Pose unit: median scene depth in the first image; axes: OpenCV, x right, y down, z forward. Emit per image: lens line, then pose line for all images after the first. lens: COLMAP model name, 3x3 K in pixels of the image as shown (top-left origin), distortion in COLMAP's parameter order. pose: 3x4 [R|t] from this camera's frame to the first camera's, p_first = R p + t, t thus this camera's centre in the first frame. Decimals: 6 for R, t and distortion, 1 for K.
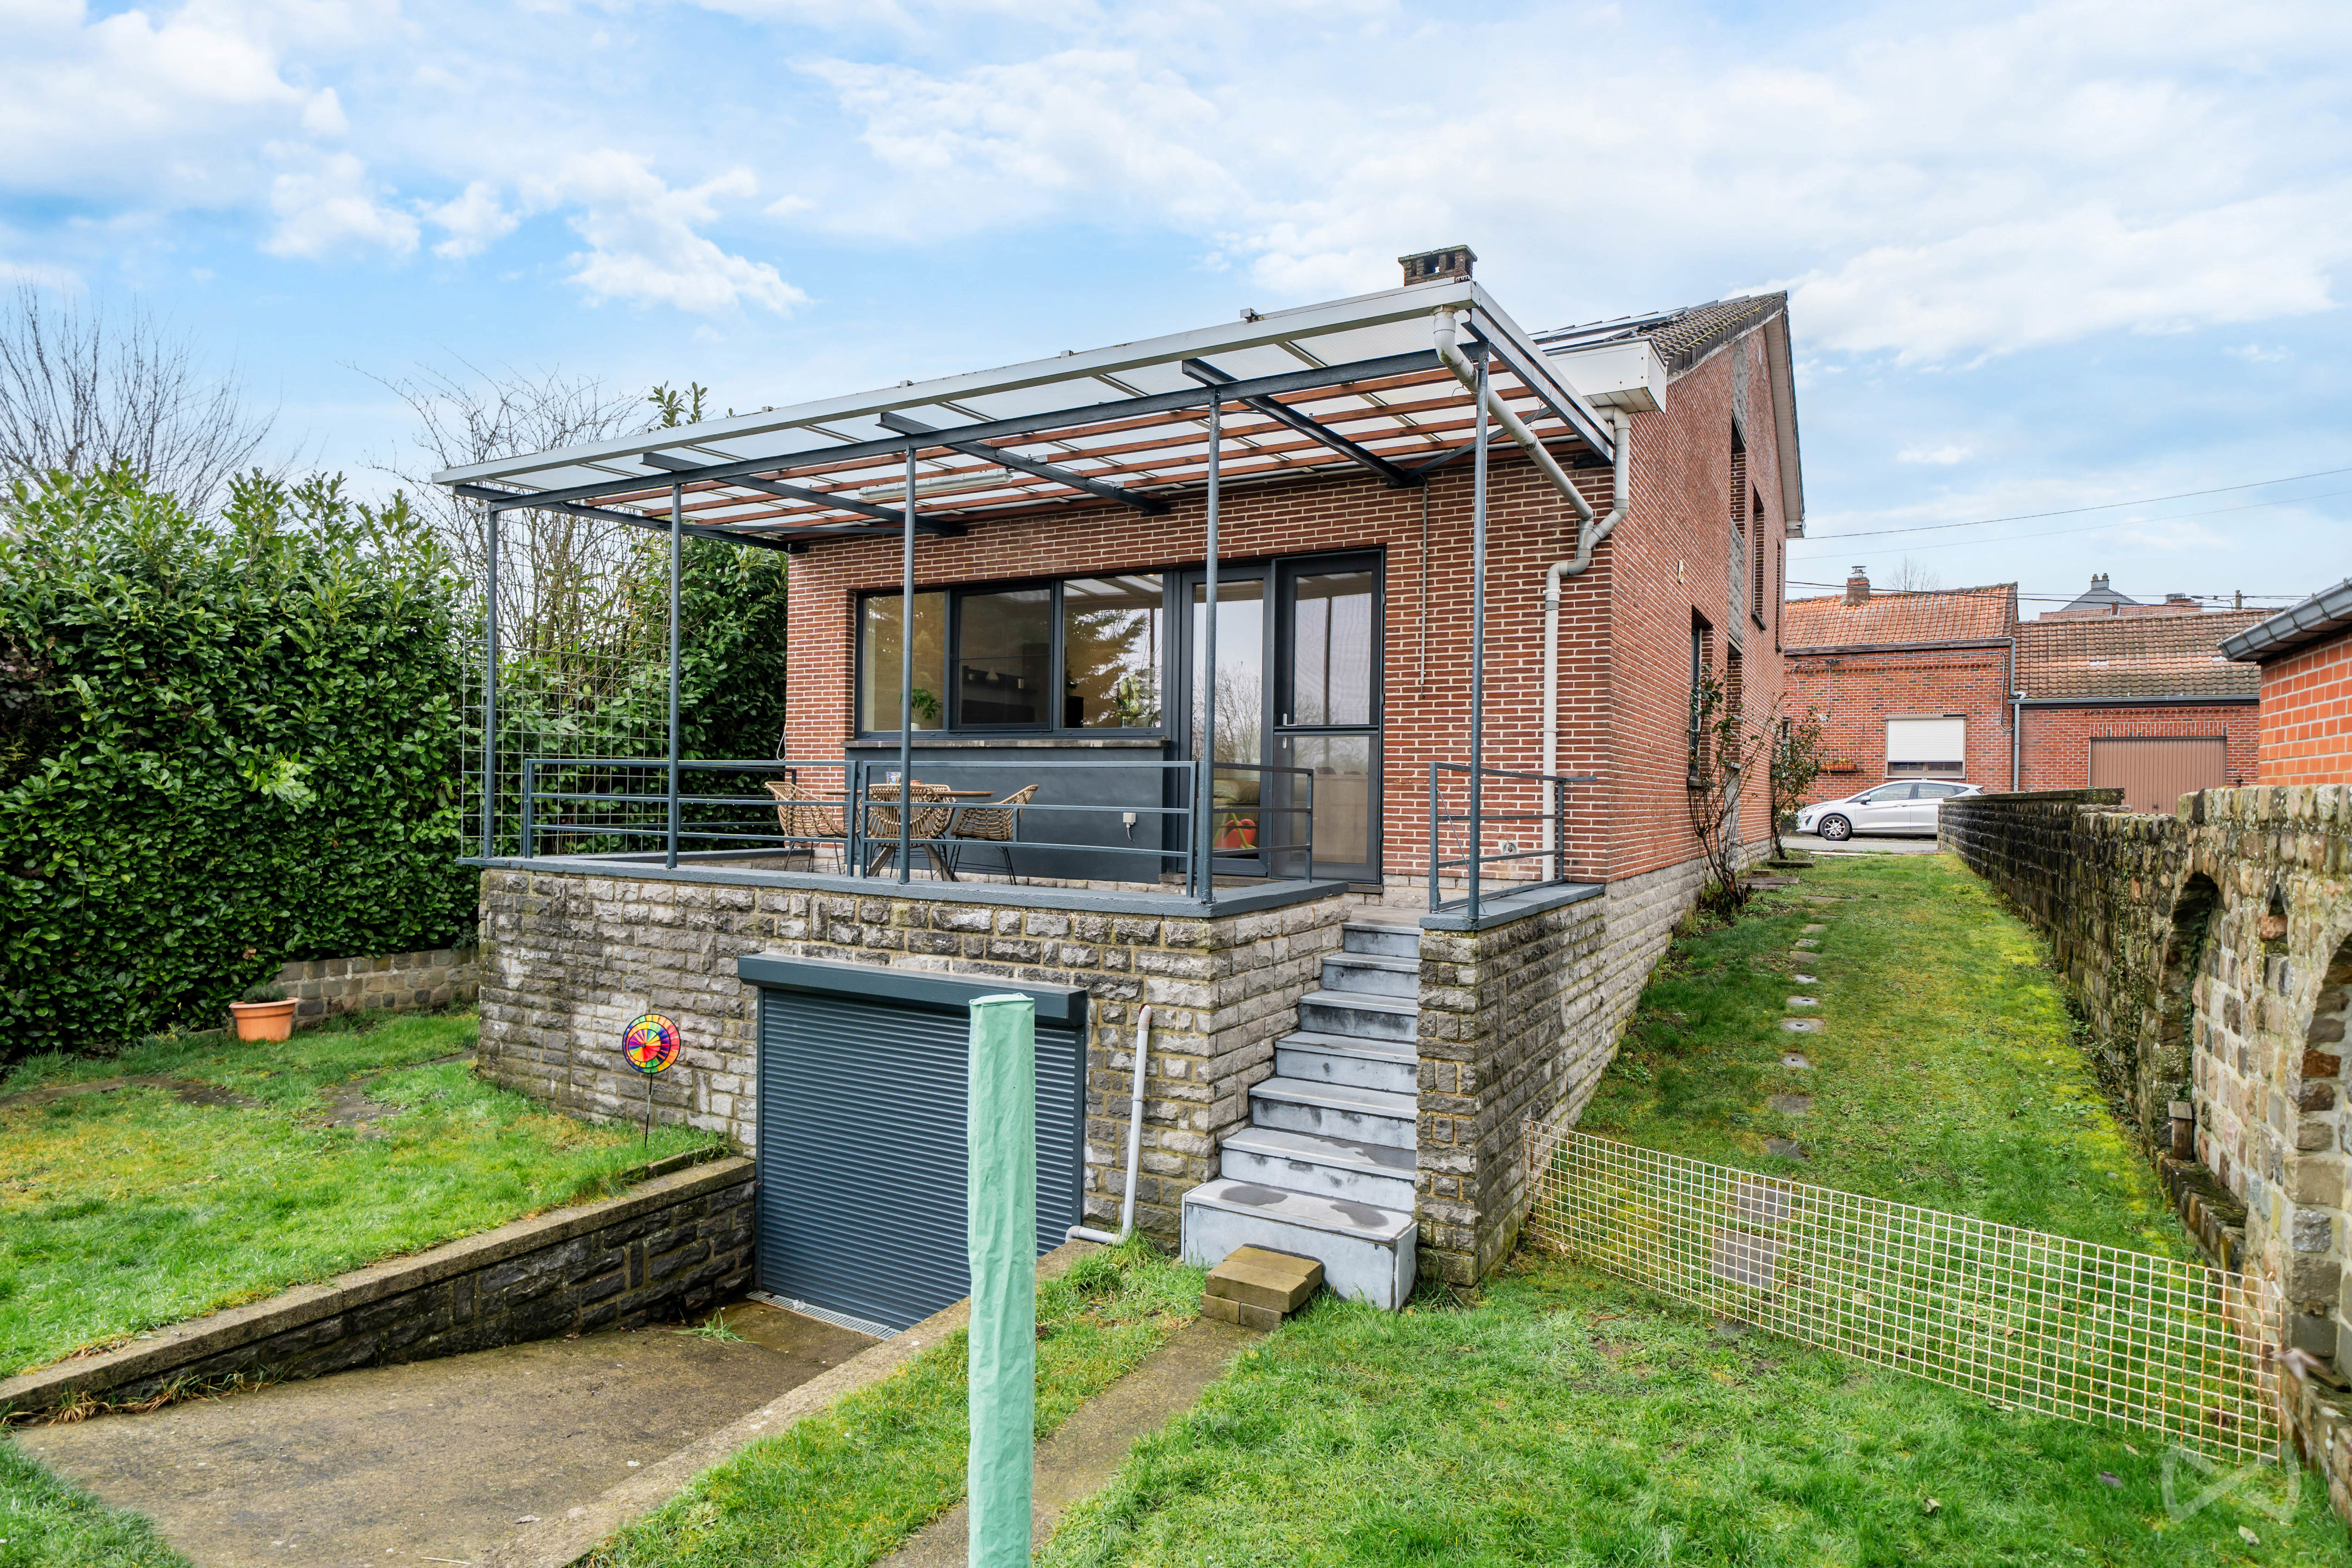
lens RADIAL K [[1290.3, 0, 1172.1], [0, 1290.3, 785.3], [0, 0, 1]] dist [-0.002148, -0.000325]
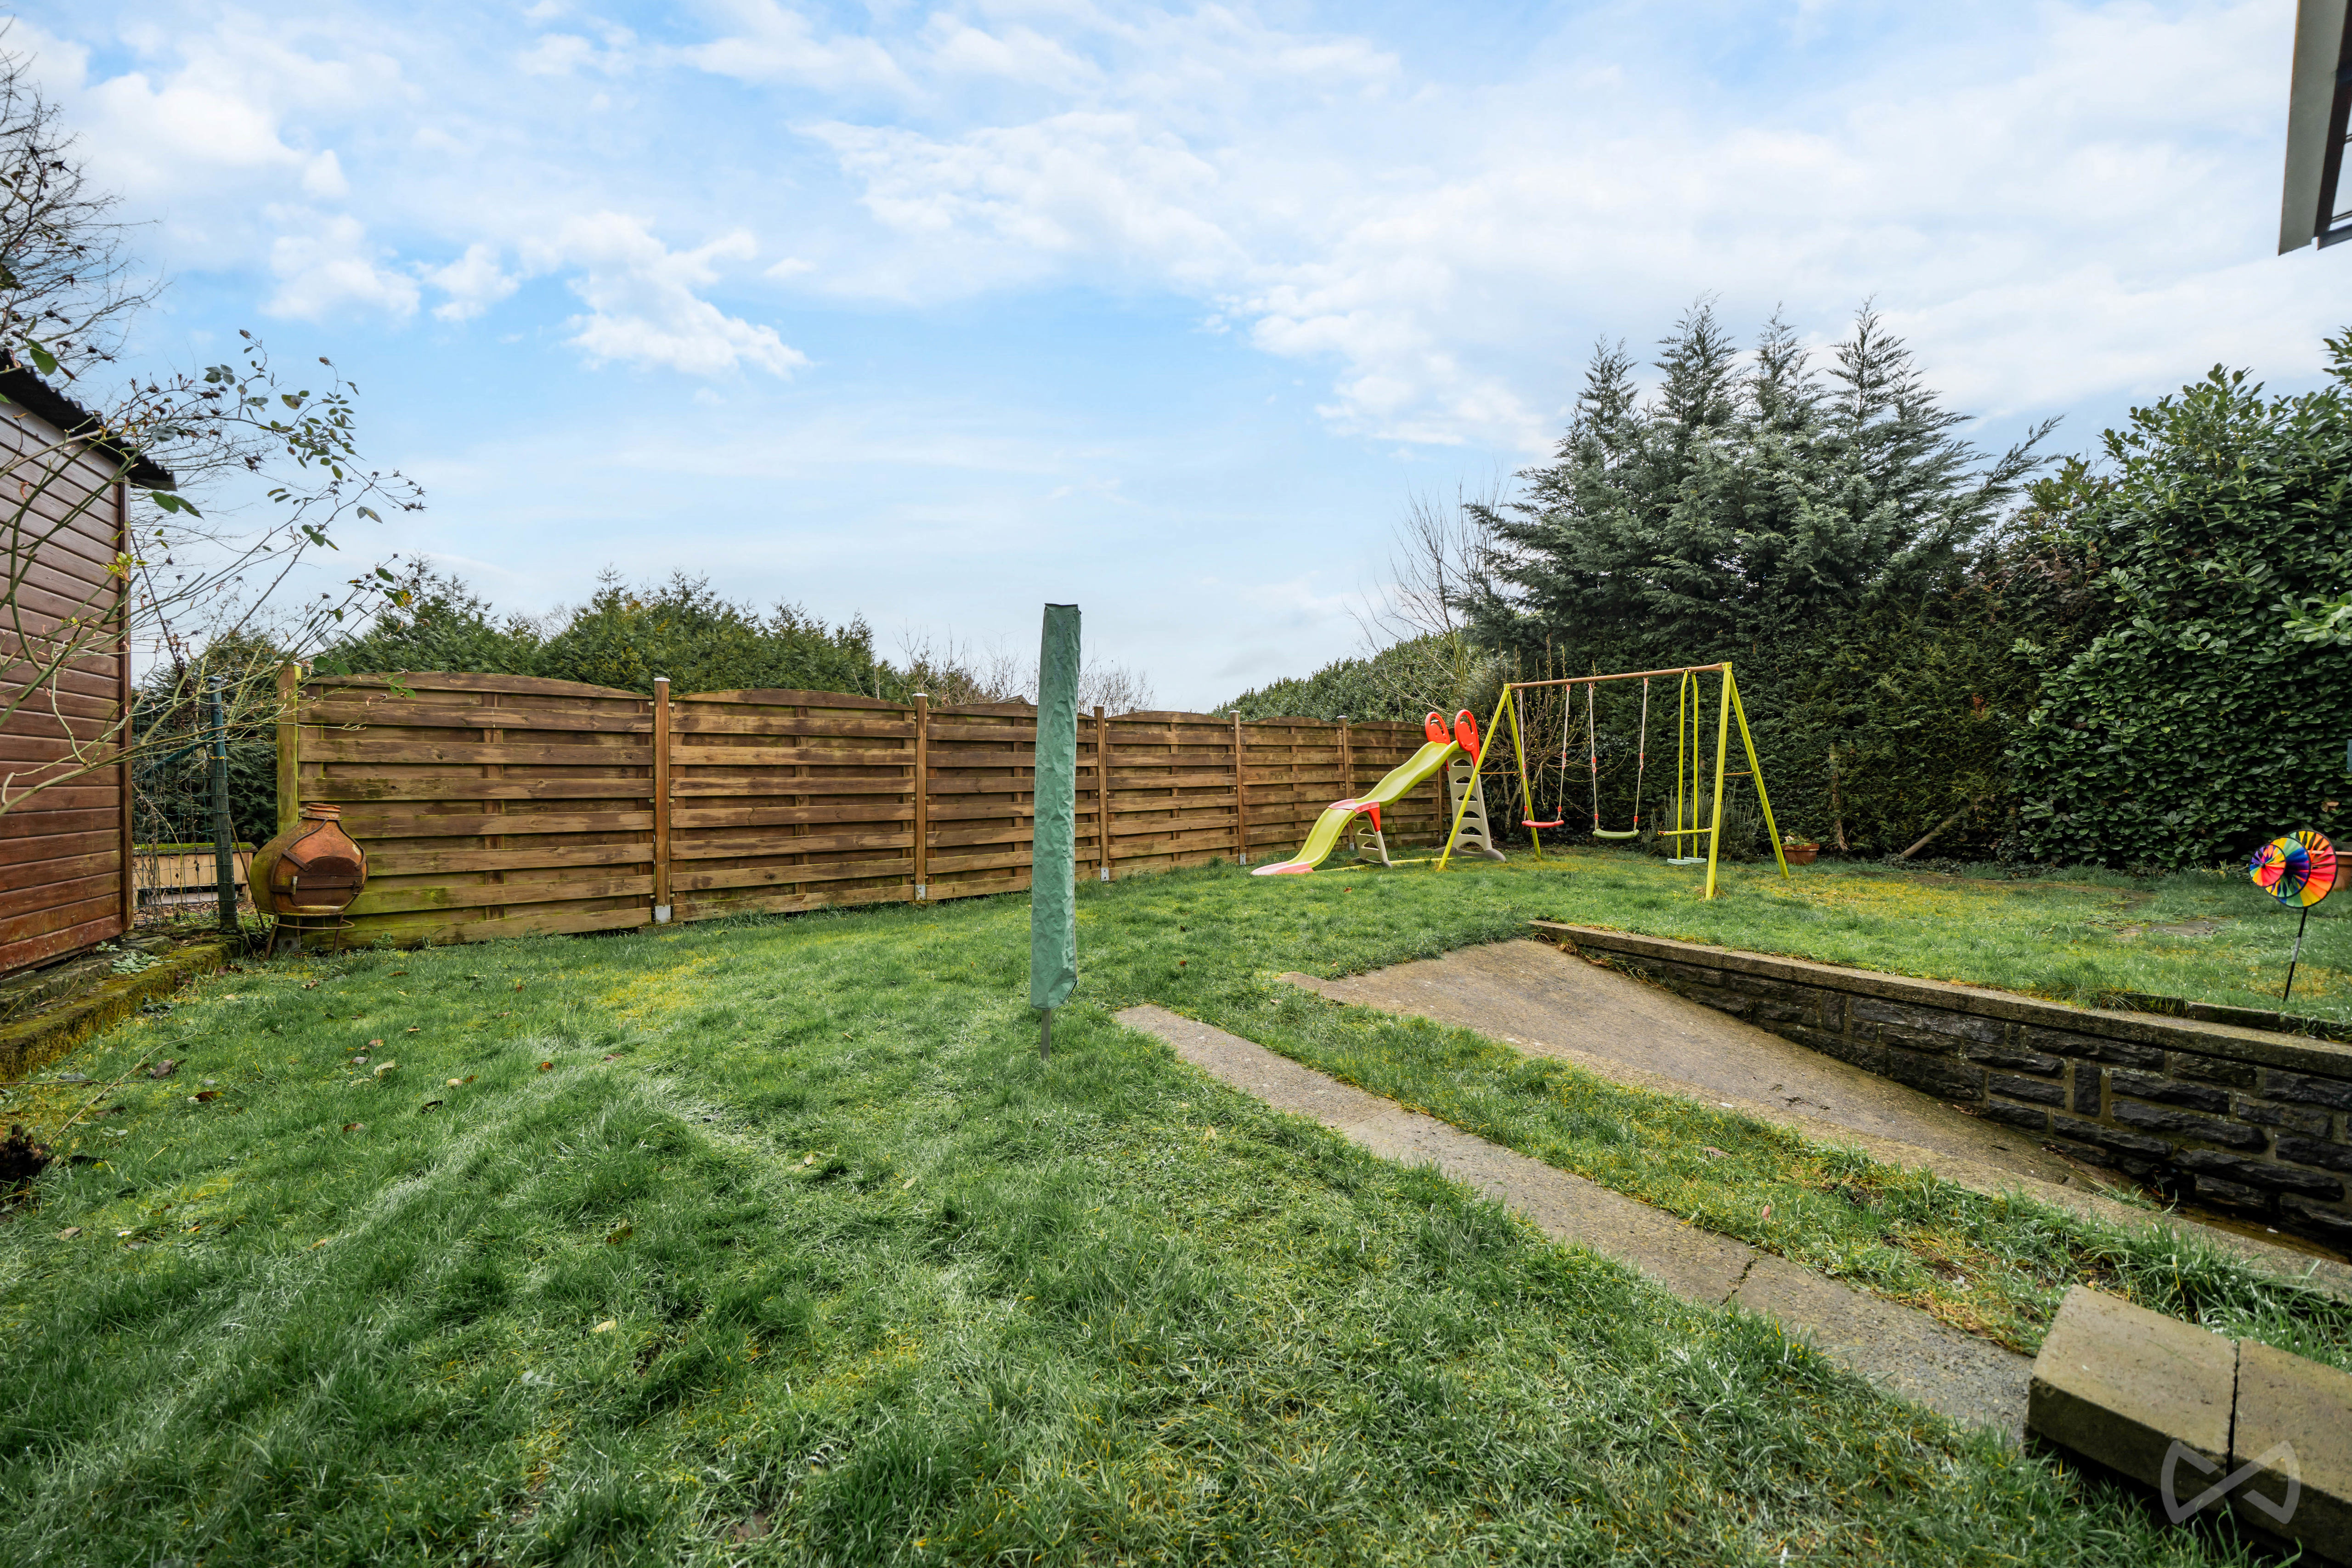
lens RADIAL K [[809.8, 0, 1178.6], [0, 809.8, 780.9], [0, 0, 1]] dist [-0.006251, -0.000324]
pose [[-0.416421, -0.000546, -0.909172, 0.233316], [-0.000809, 1.000000, -0.000231, 0.120915], [0.909171, 0.000639, -0.416422, 0.487063]]
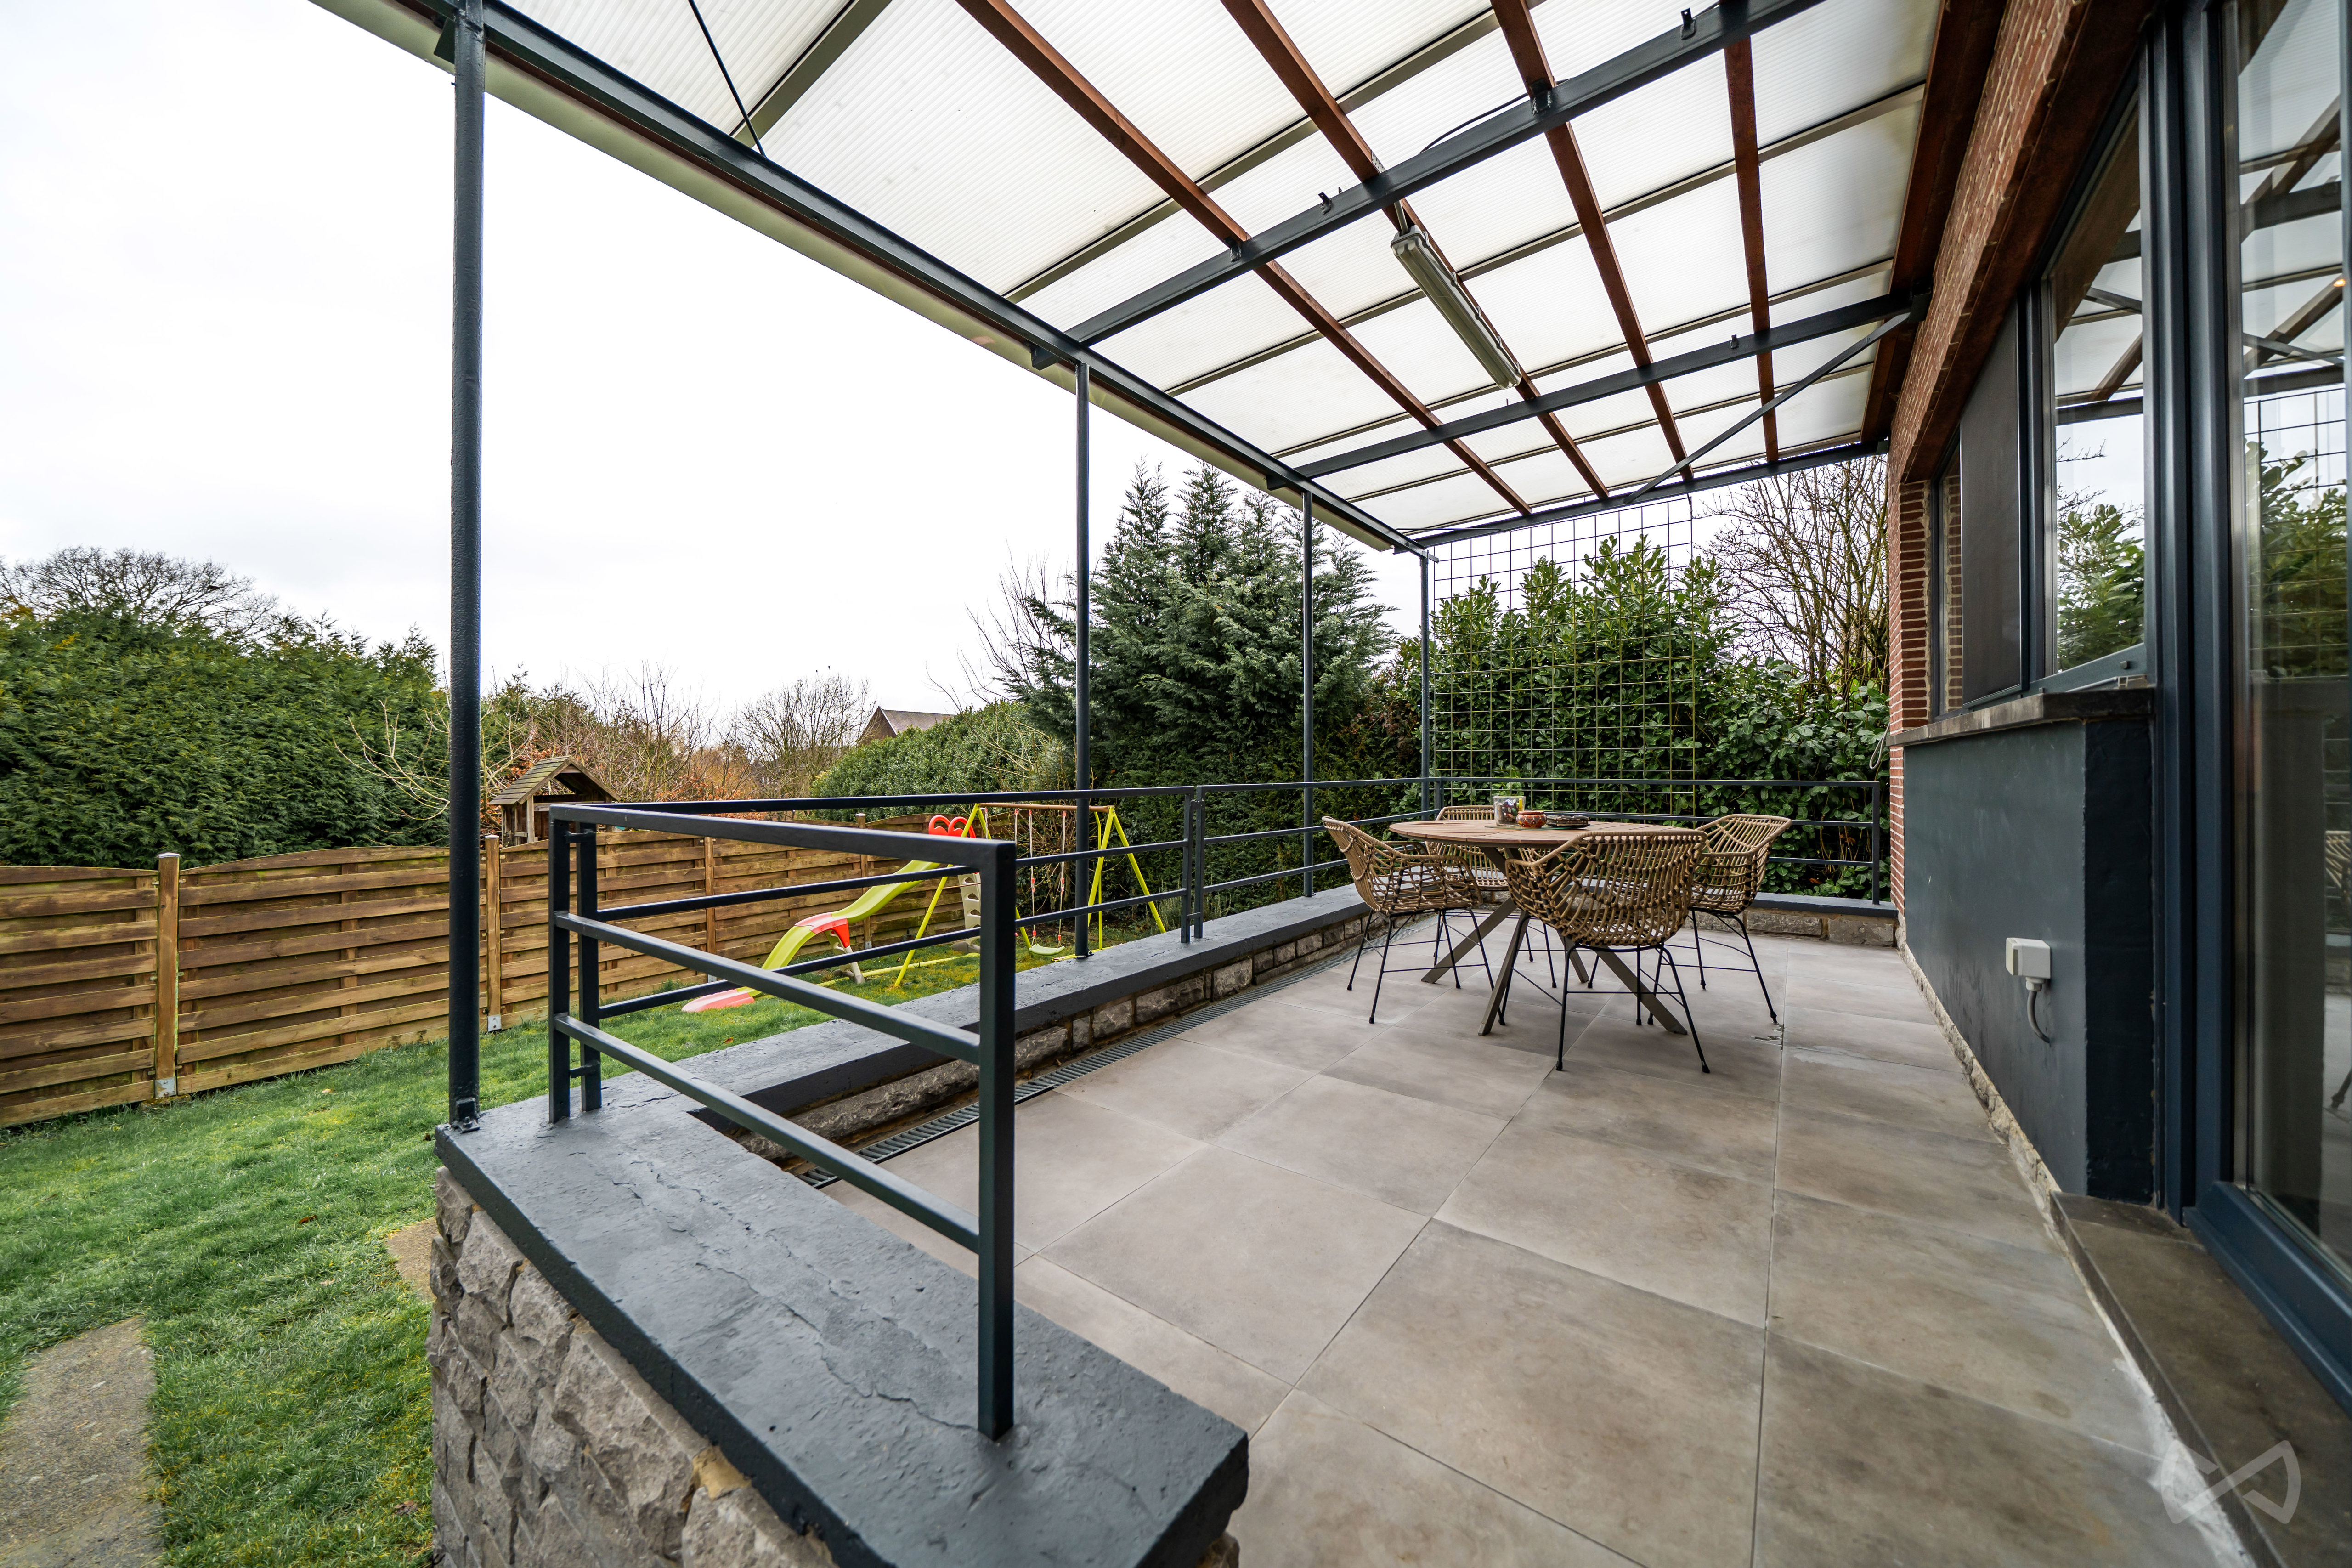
lens RADIAL K [[809.8, 0, 1189.6], [0, 809.8, 781.3], [0, 0, 1]] dist [-0.006251, -0.000324]
pose [[-0.118279, -0.007955, -0.992949, 0.185526], [-0.001445, 0.999968, -0.007839, -0.006241], [0.992979, 0.000507, -0.118286, 0.814797]]
